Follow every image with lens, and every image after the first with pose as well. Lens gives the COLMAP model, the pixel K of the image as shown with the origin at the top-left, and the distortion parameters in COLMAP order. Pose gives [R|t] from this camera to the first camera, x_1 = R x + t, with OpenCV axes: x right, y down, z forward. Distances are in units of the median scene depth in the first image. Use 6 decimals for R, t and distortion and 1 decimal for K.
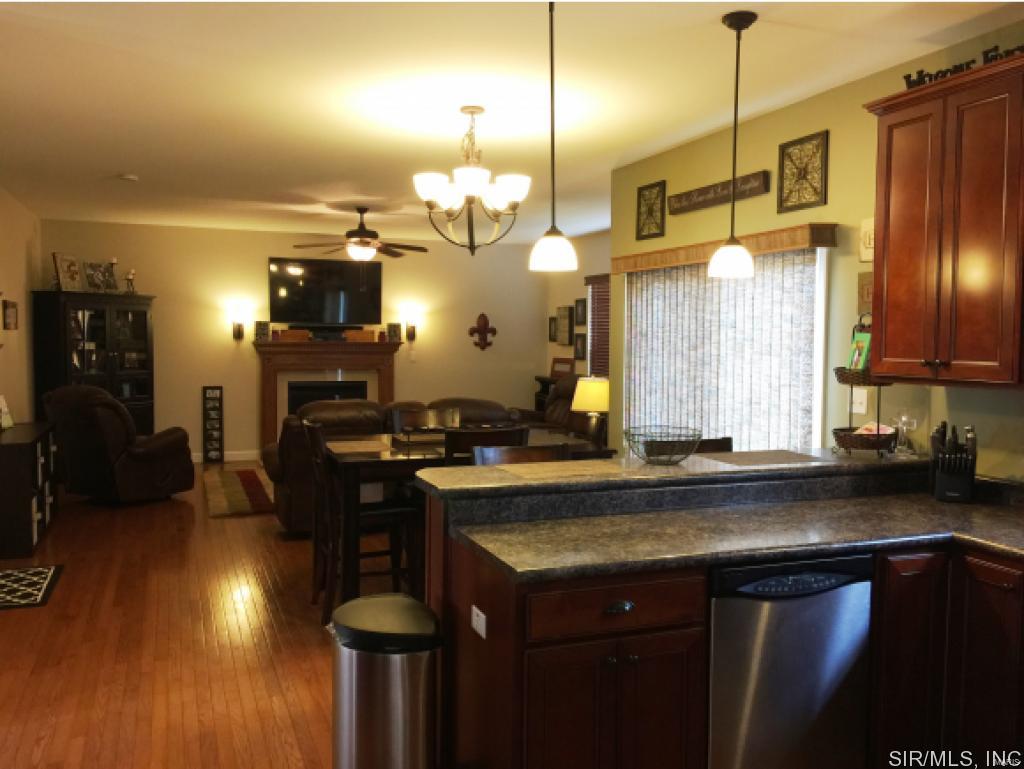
lens RADIAL K [[876.3, 0, 518.2], [0, 876.3, 385.9], [0, 0, 1]] dist [0.062146, -0.075566]
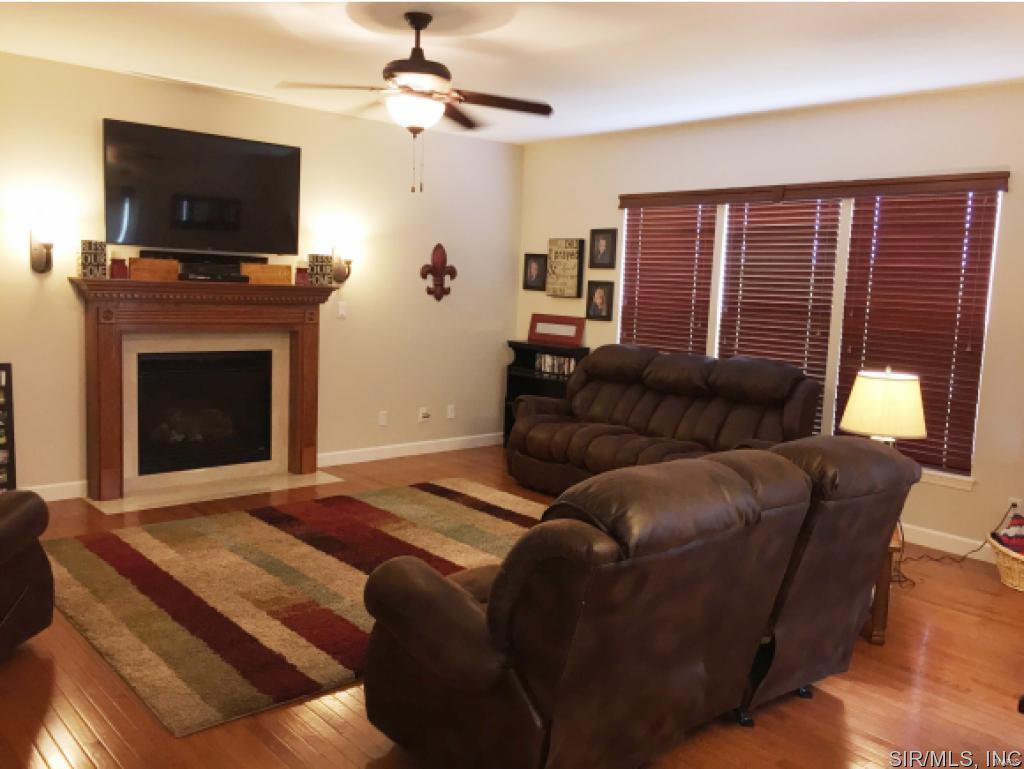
lens RADIAL K [[876.3, 0, 510.6], [0, 876.3, 378.2], [0, 0, 1]] dist [0.062146, -0.075566]
pose [[0.940436, -0.007947, 0.339879, -0.224606], [-0.013577, 0.998051, 0.060905, -0.025206], [-0.339700, -0.061892, 0.938495, 0.388099]]
